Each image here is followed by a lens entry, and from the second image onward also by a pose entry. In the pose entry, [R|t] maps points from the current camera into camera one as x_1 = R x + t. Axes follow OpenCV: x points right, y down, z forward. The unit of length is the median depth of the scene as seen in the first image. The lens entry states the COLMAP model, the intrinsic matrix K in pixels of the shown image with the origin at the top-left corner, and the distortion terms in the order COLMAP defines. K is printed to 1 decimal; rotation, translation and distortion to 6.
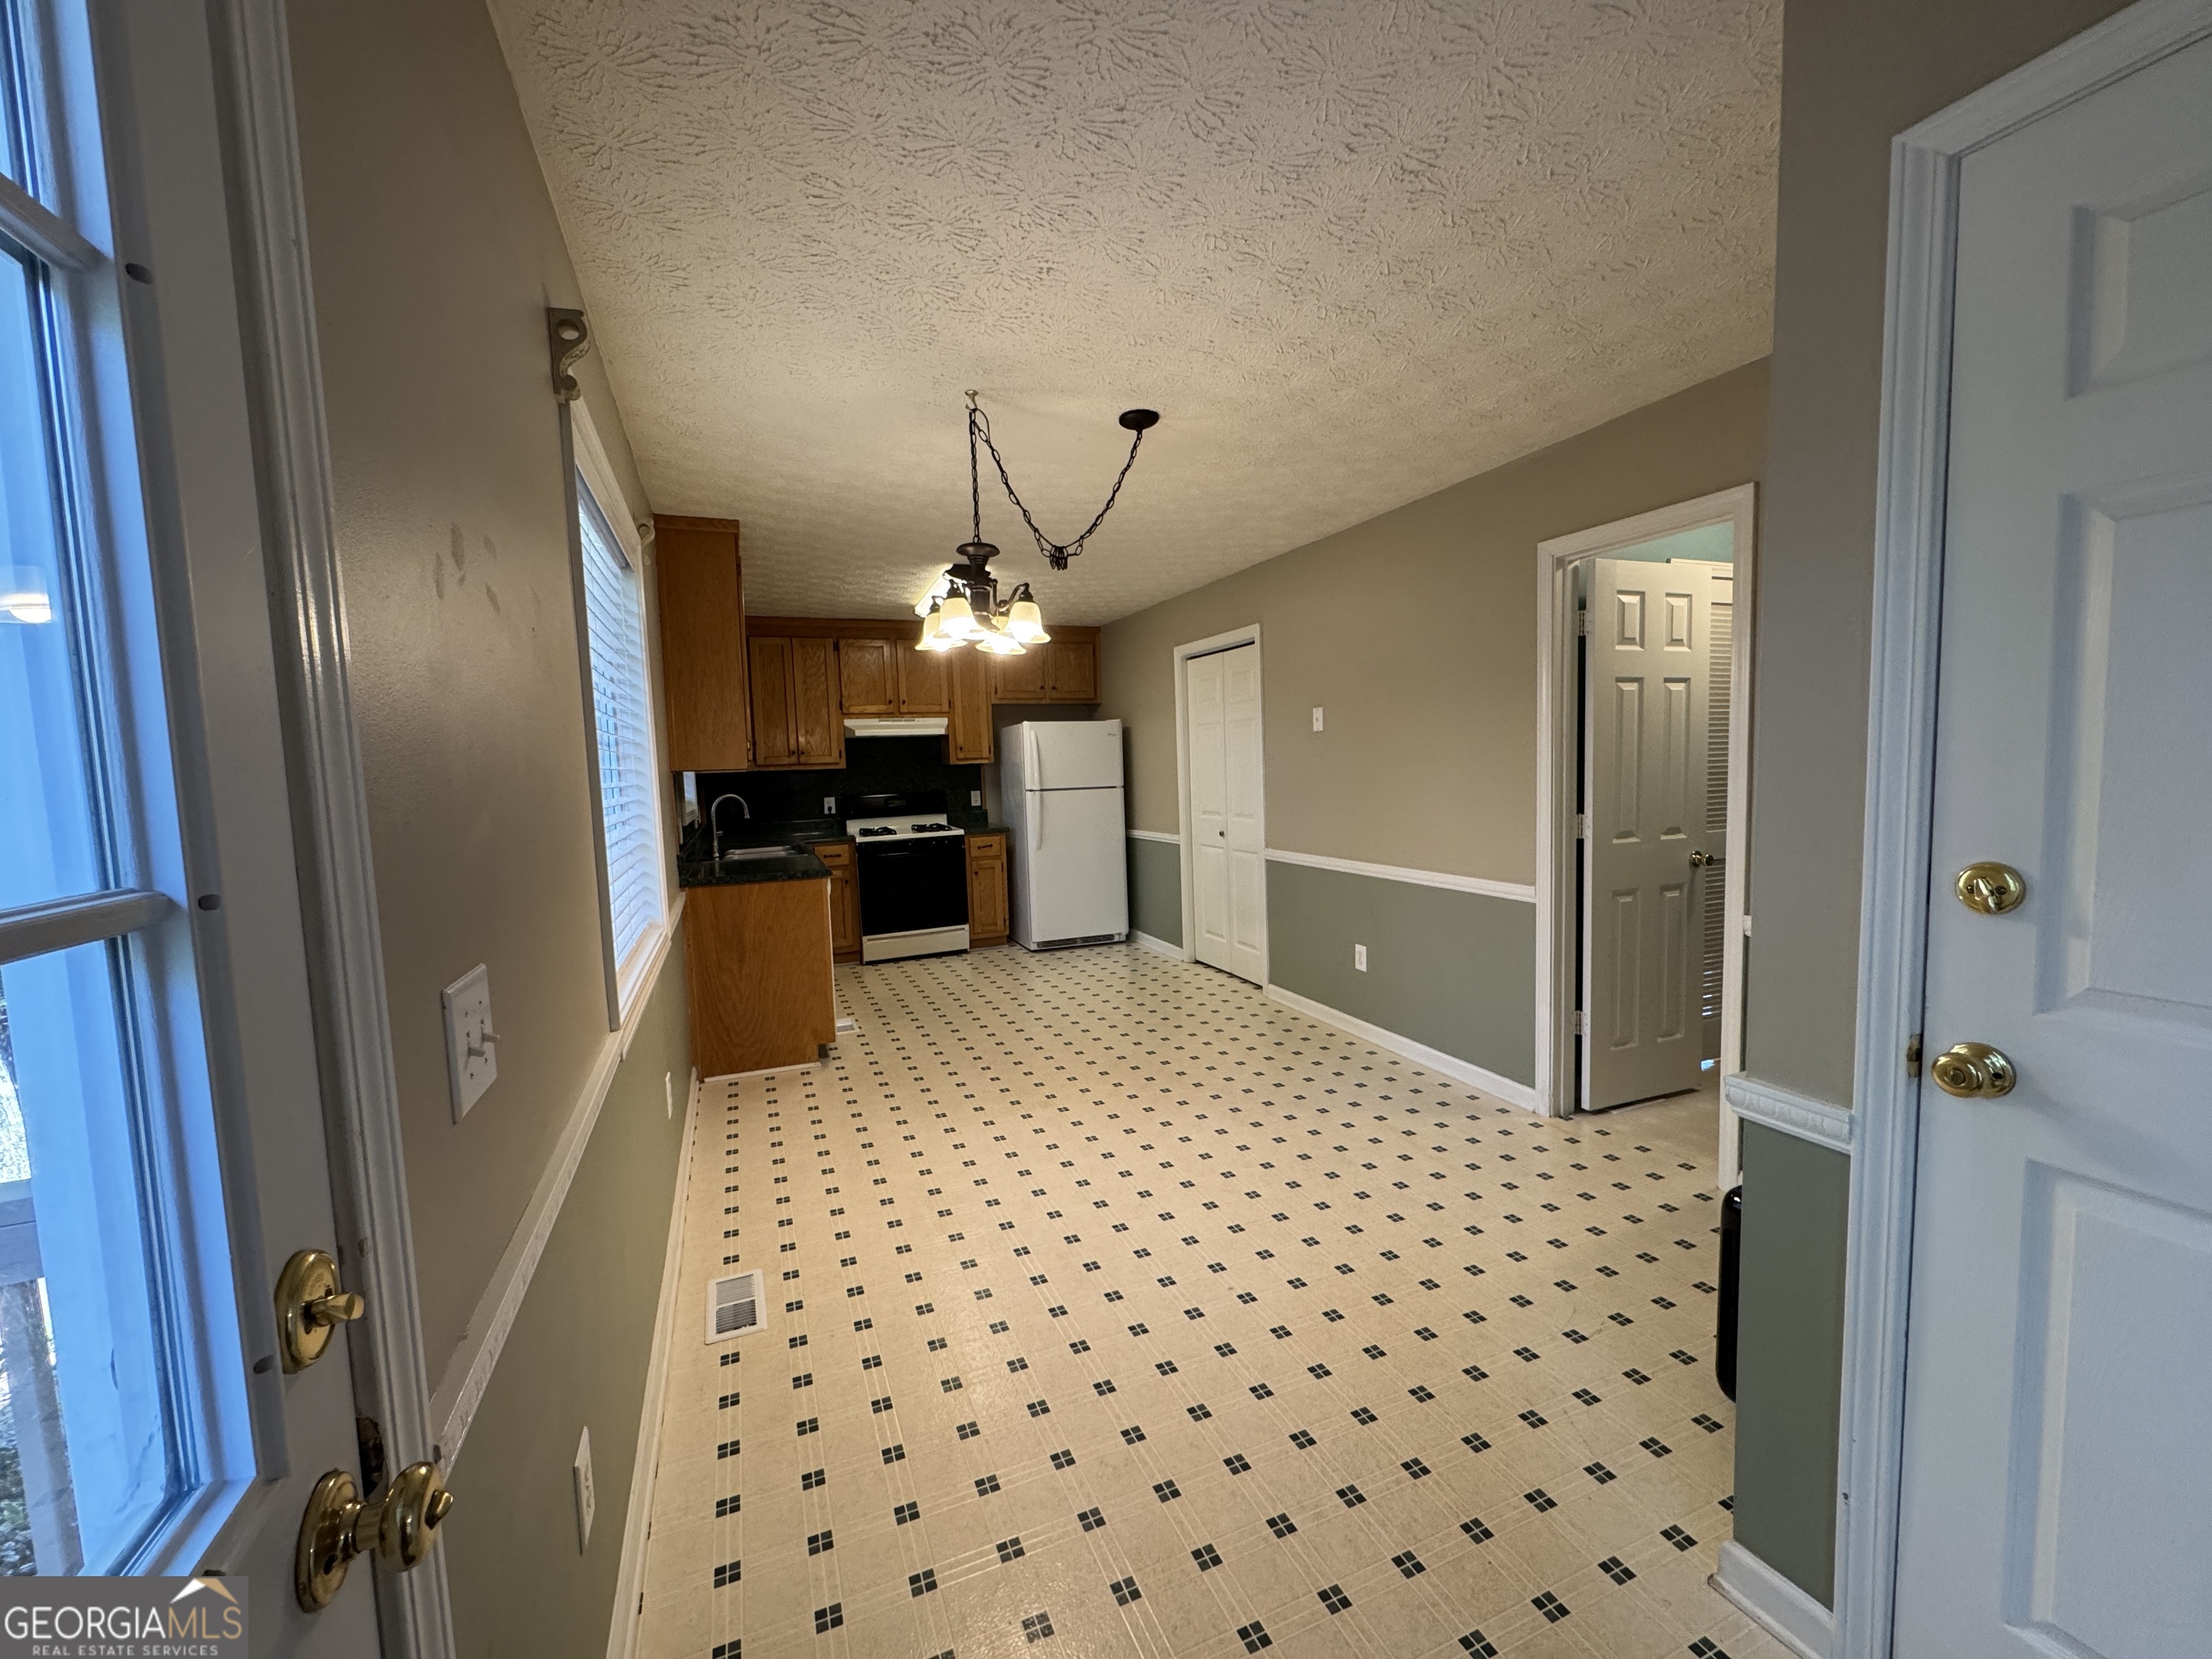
lens RADIAL K [[884.7, 0, 1104.1], [0, 884.7, 825.7], [0, 0, 1]] dist [-0.000622, -0.000004]
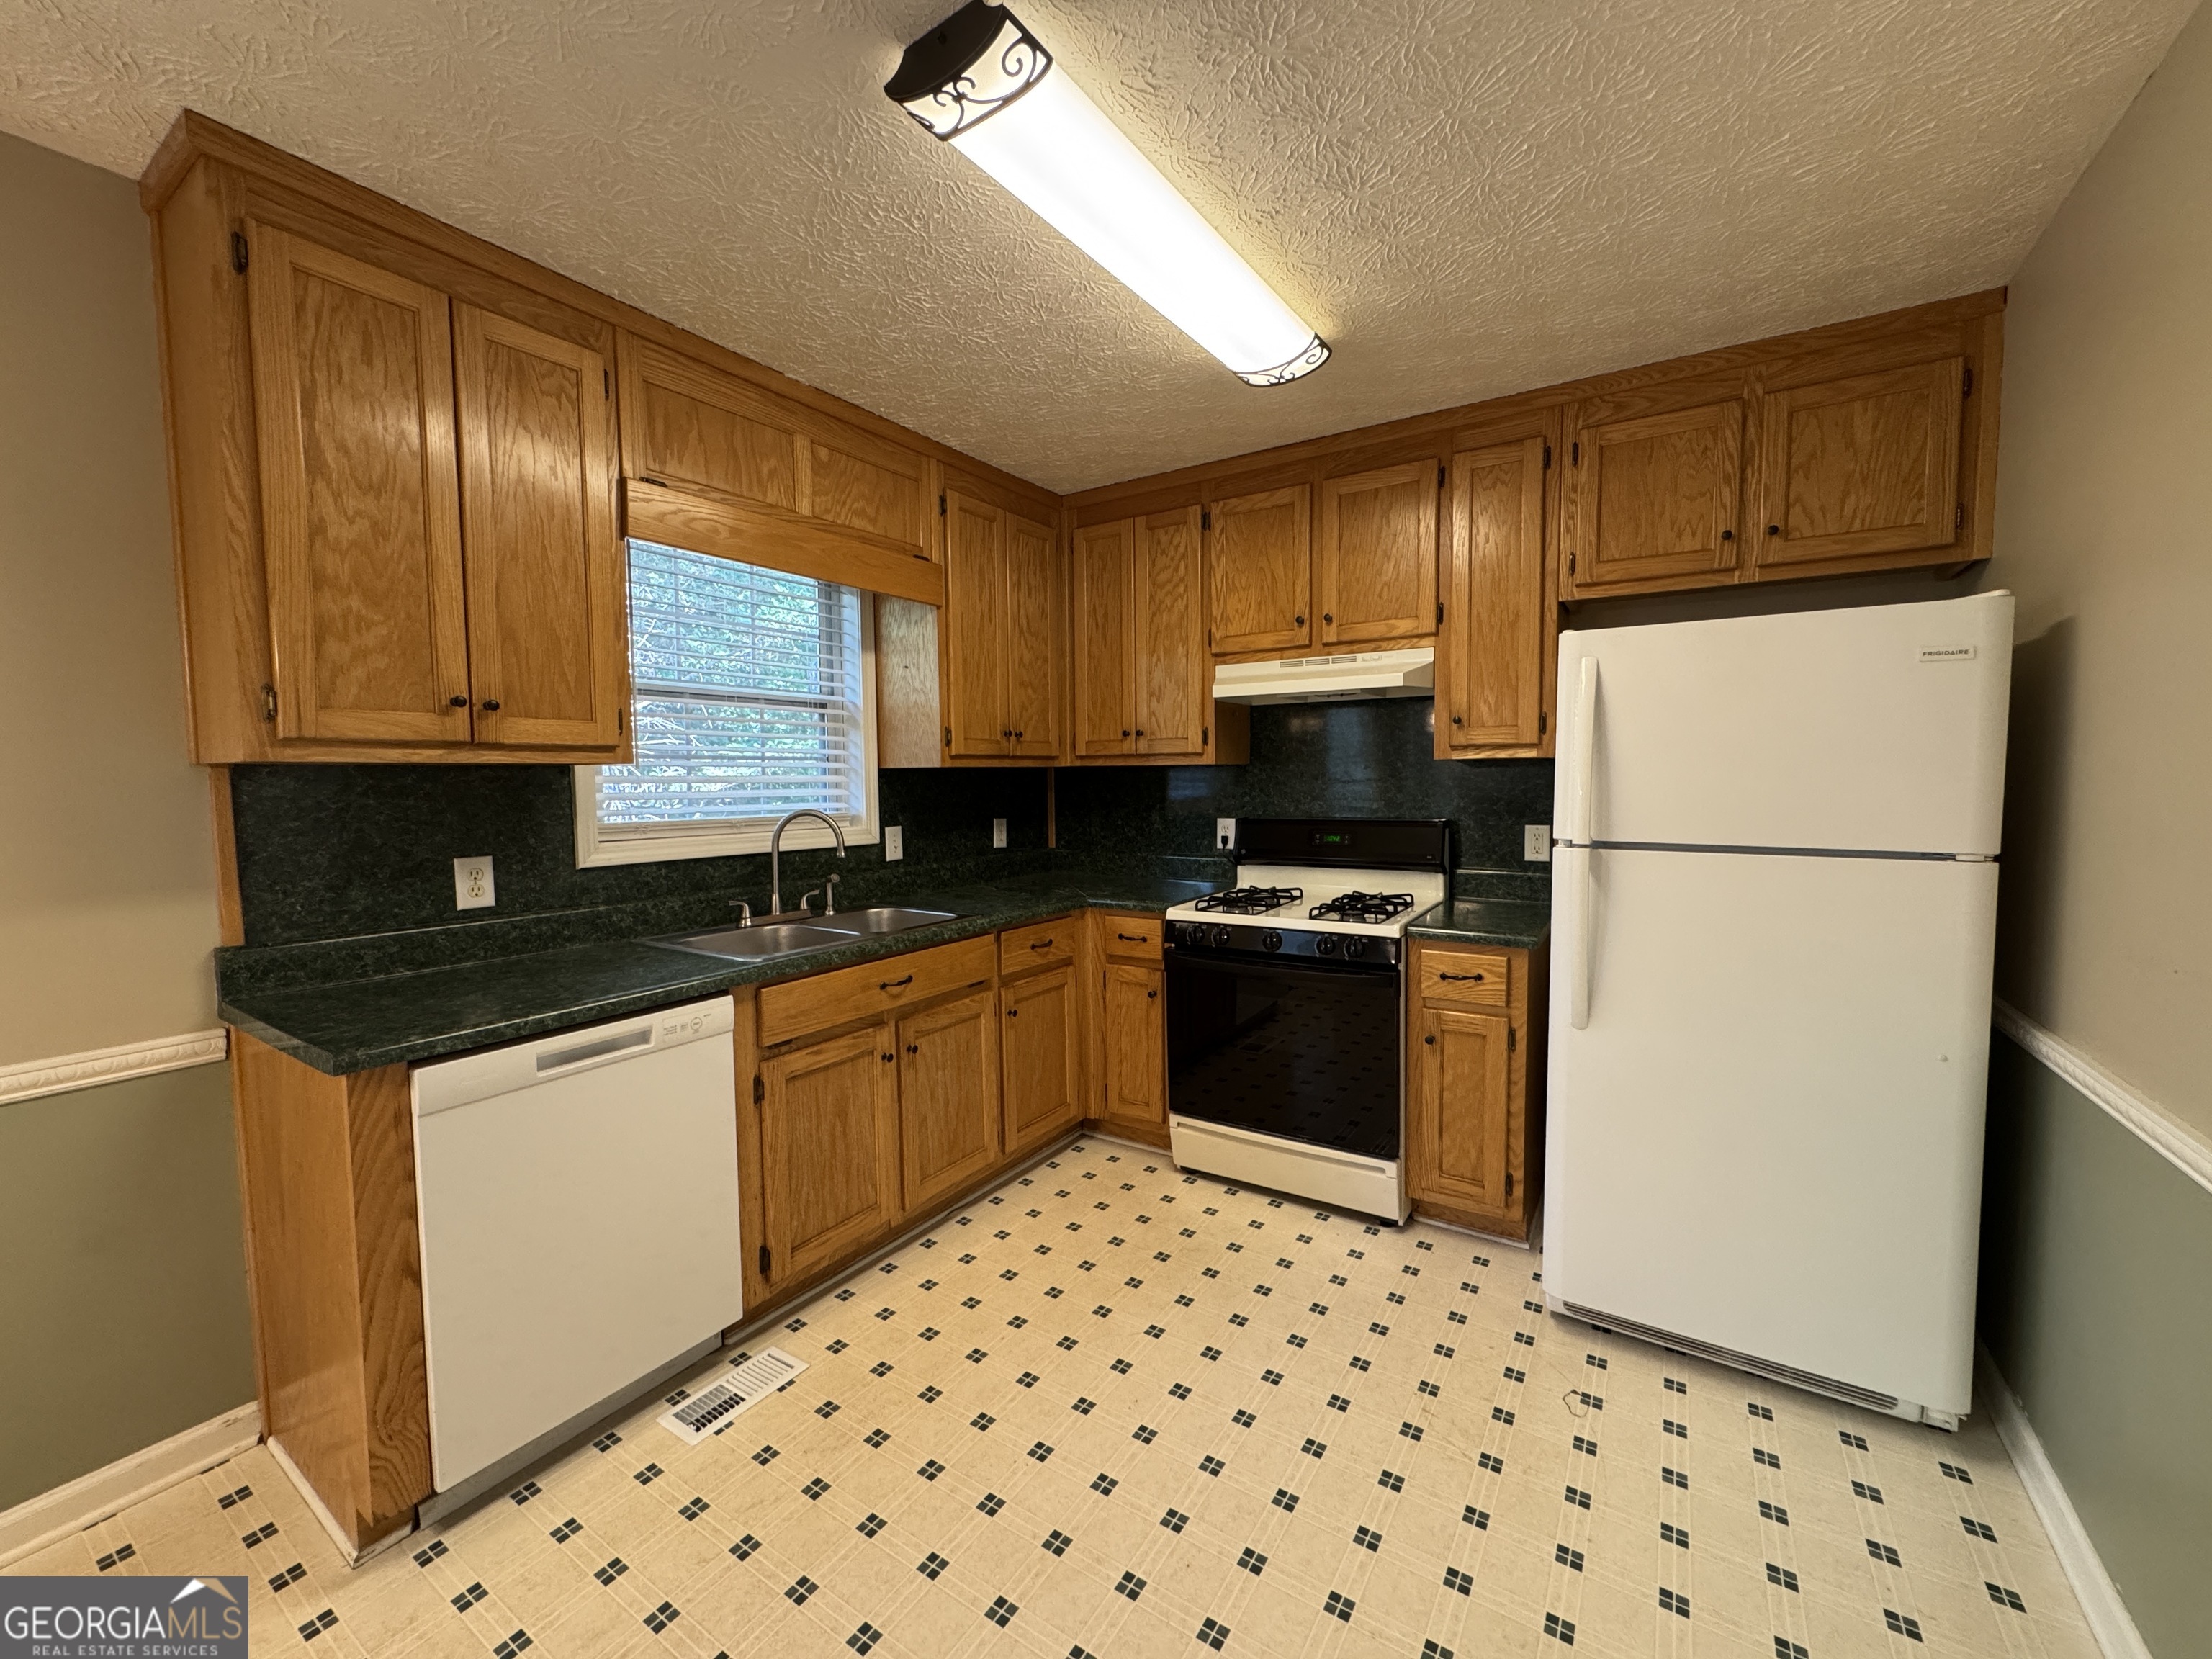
lens RADIAL K [[884.7, 0, 1108.0], [0, 884.7, 825.4], [0, 0, 1]] dist [-0.000622, -0.000004]
pose [[0.563003, 0.077751, -0.822789, 0.134810], [-0.068939, 0.996513, 0.046995, -0.075028], [0.823574, 0.030264, 0.566400, 1.009729]]
